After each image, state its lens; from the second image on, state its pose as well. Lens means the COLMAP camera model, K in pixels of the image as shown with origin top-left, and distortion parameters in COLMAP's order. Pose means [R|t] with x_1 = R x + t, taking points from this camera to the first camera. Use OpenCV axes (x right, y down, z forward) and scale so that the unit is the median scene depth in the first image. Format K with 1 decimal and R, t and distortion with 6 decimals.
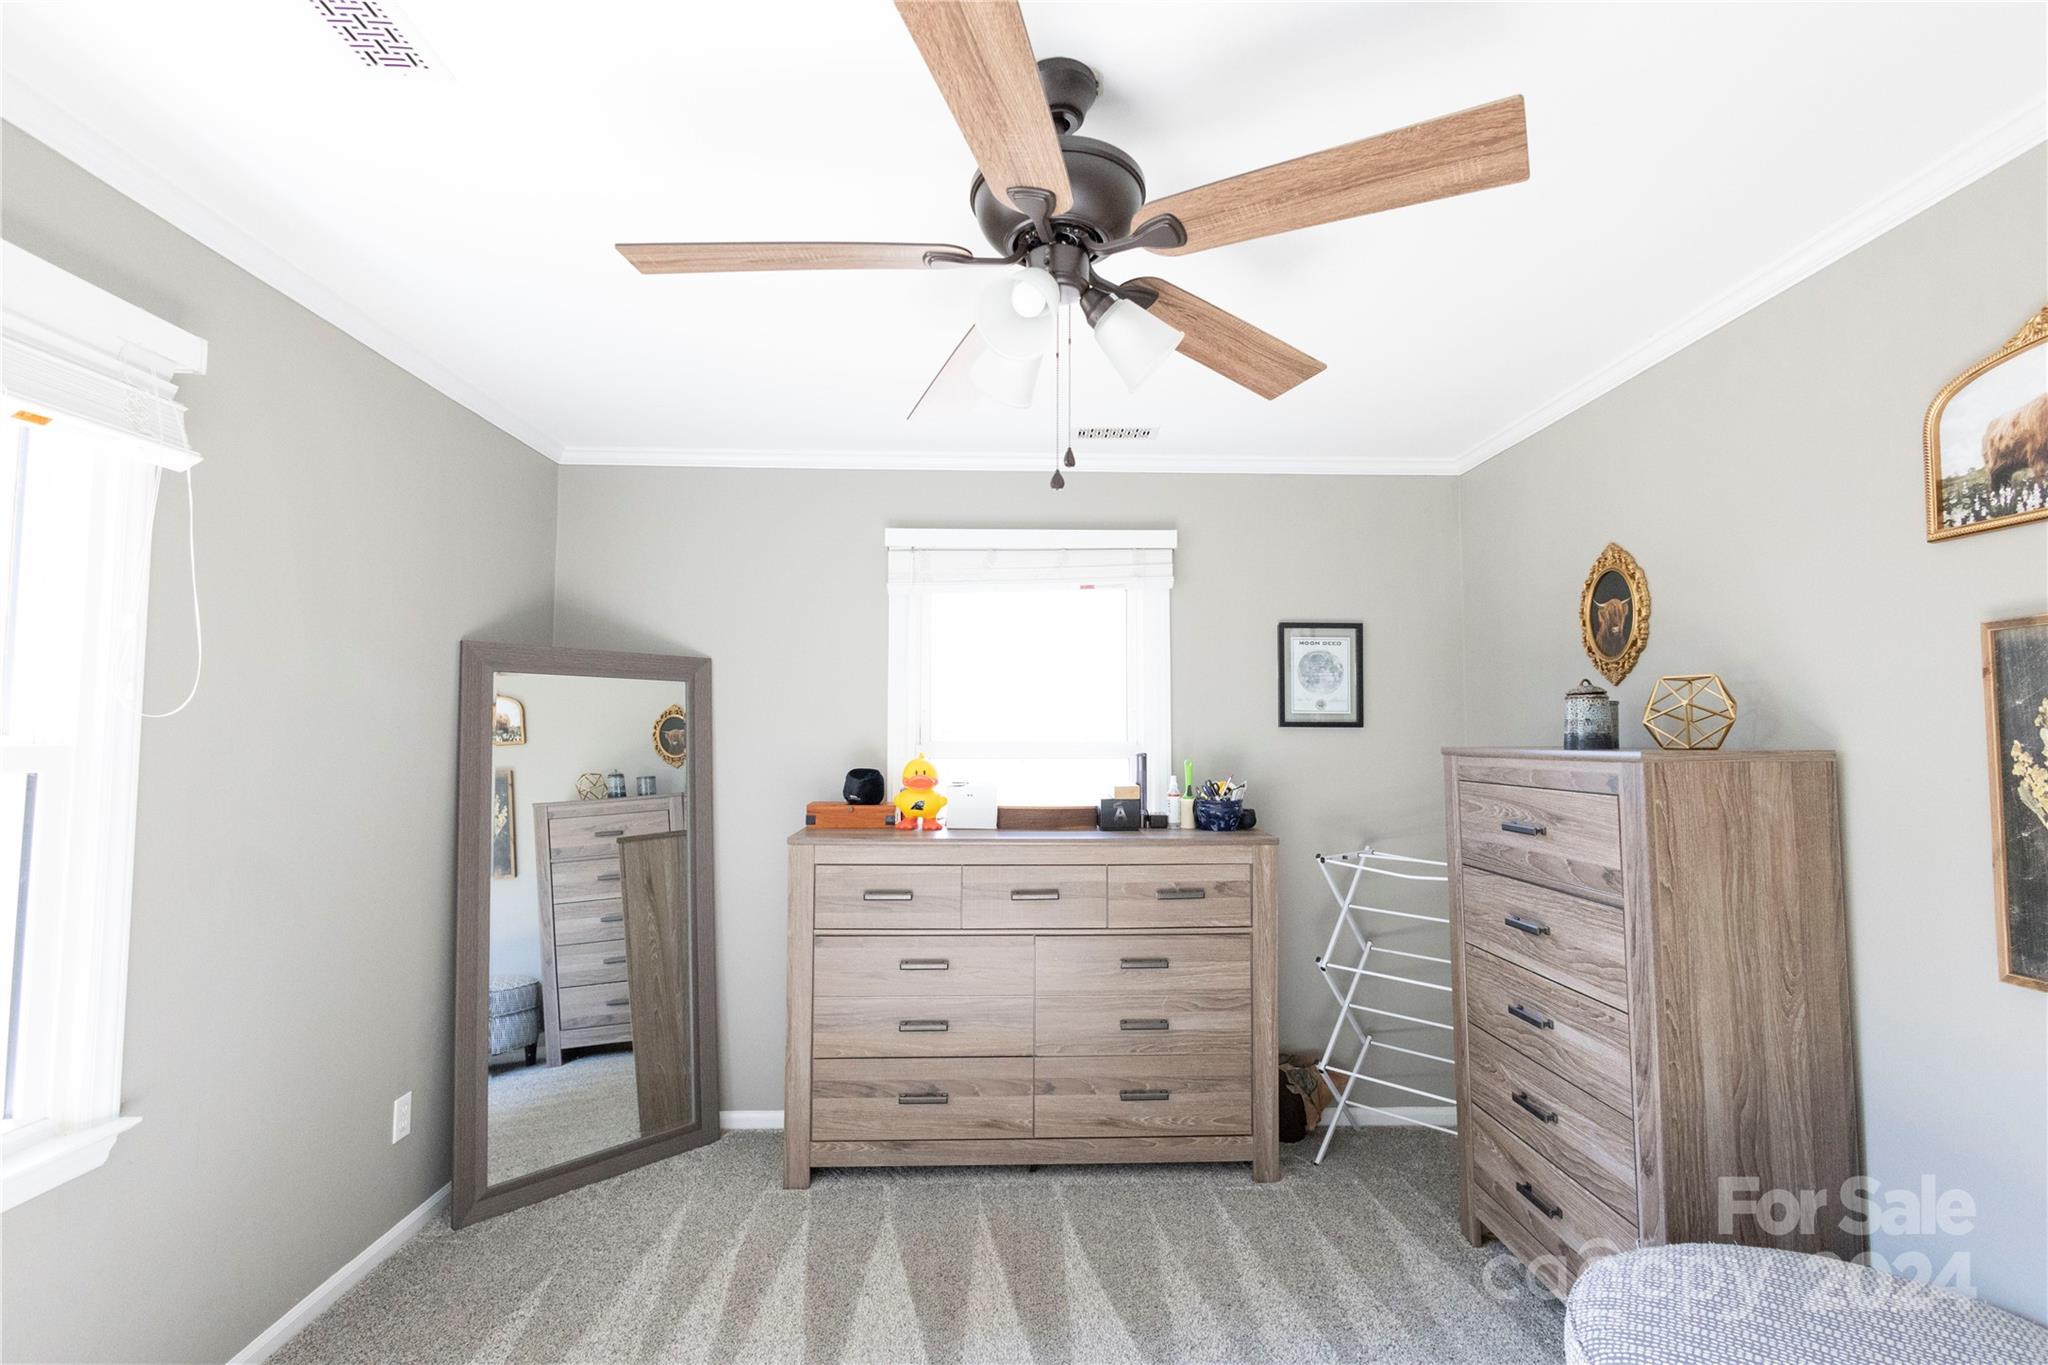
lens RADIAL K [[954.8, 0, 1038.3], [0, 954.8, 674.9], [0, 0, 1]] dist [0.008203, -0.000281]
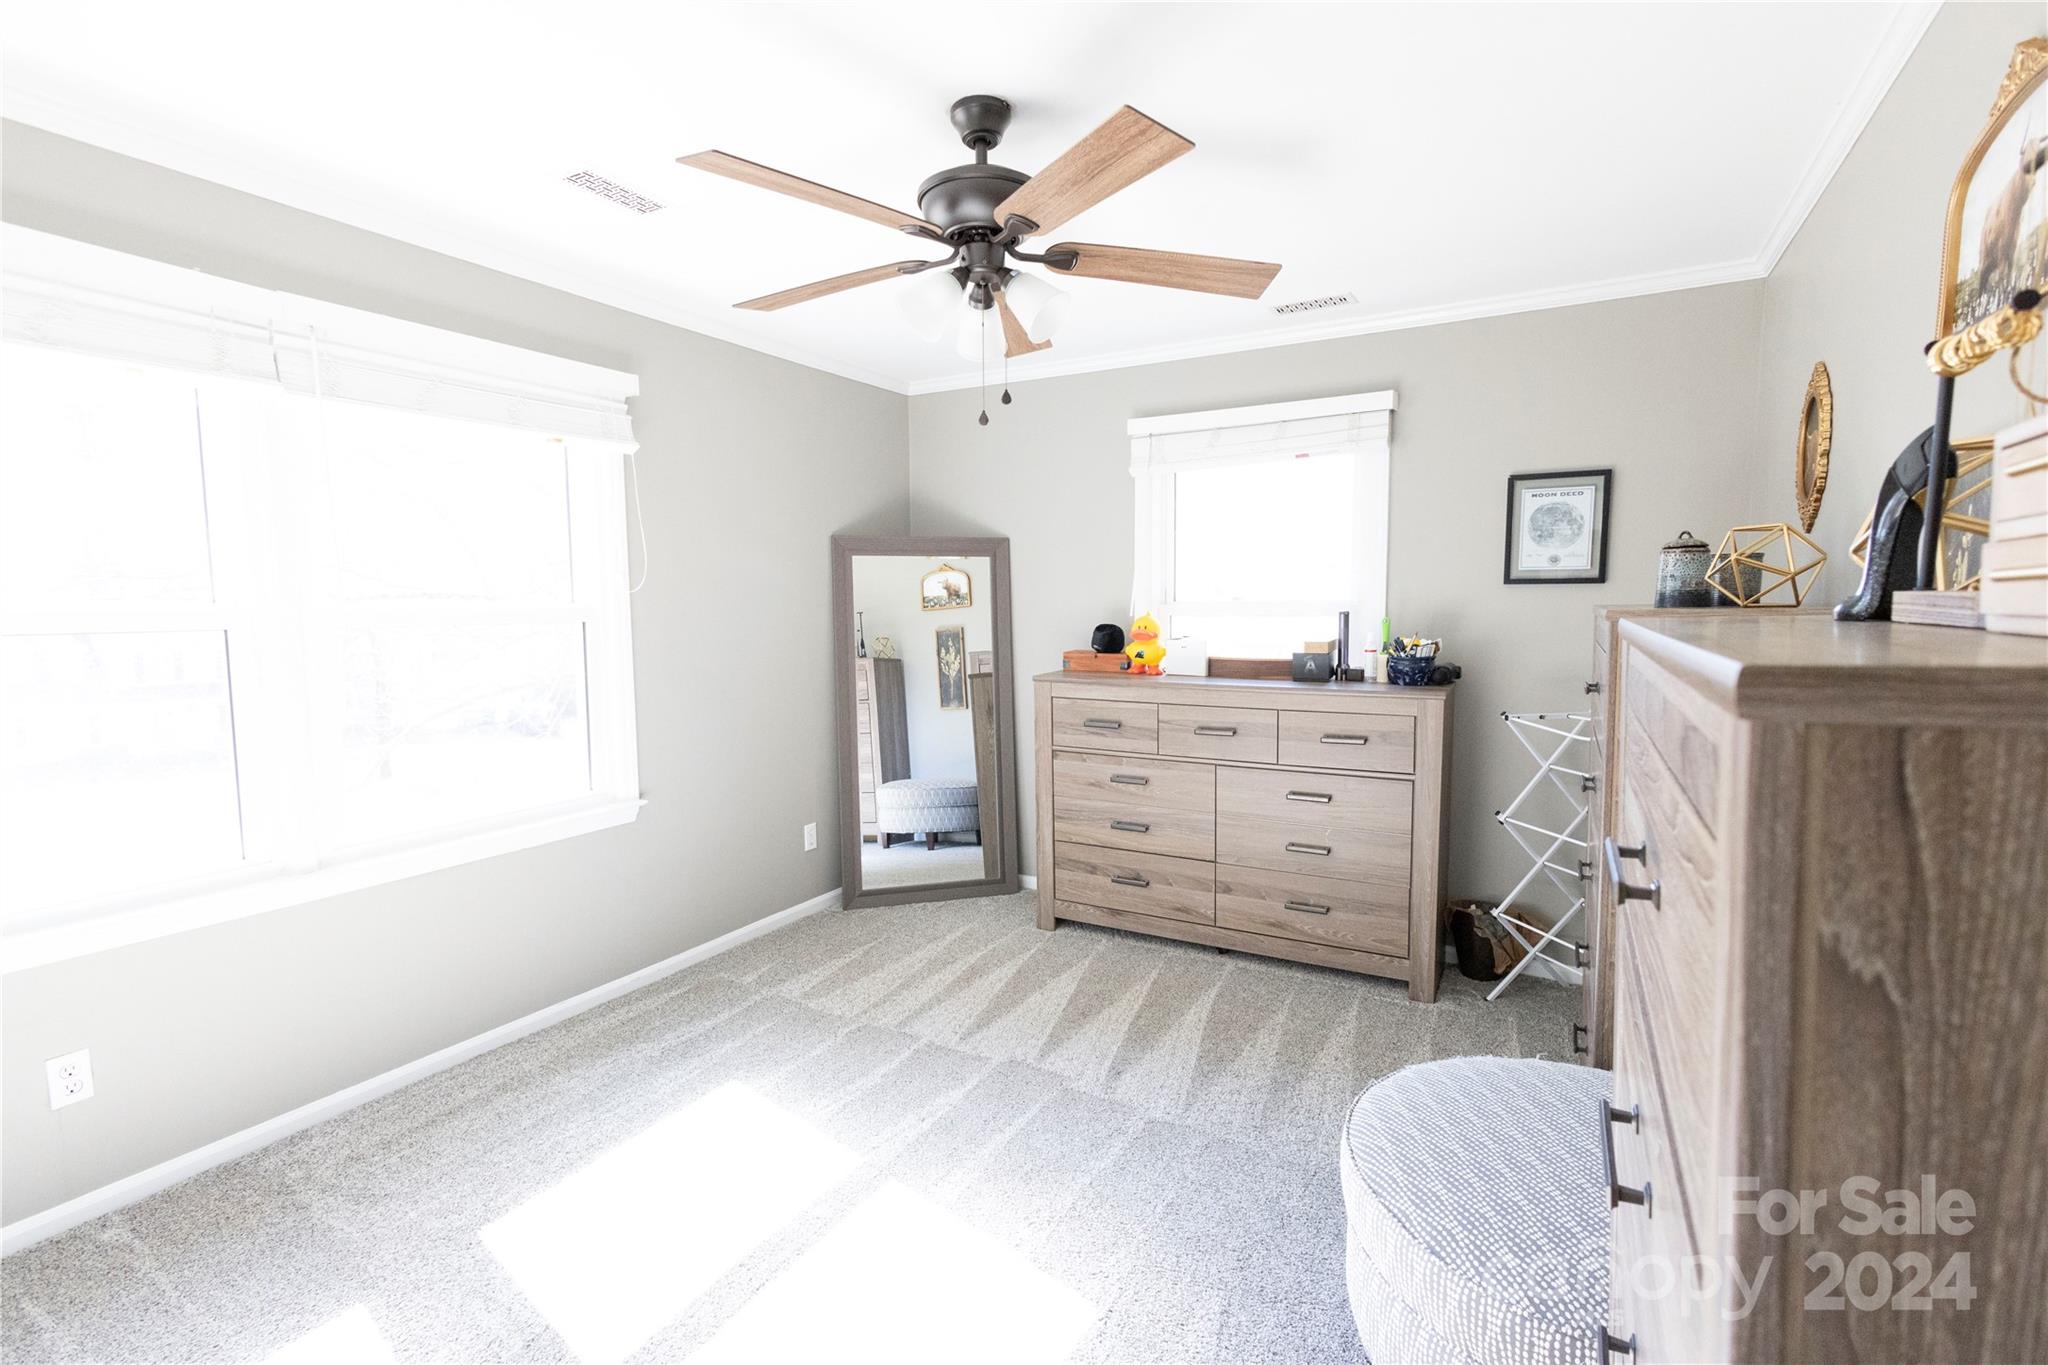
lens RADIAL K [[954.8, 0, 1038.3], [0, 954.8, 674.9], [0, 0, 1]] dist [0.008203, -0.000281]
pose [[0.852667, 0.034033, -0.521344, 0.423809], [0.043577, 0.989766, 0.135881, -0.008896], [0.520634, -0.138580, 0.842458, -0.099989]]
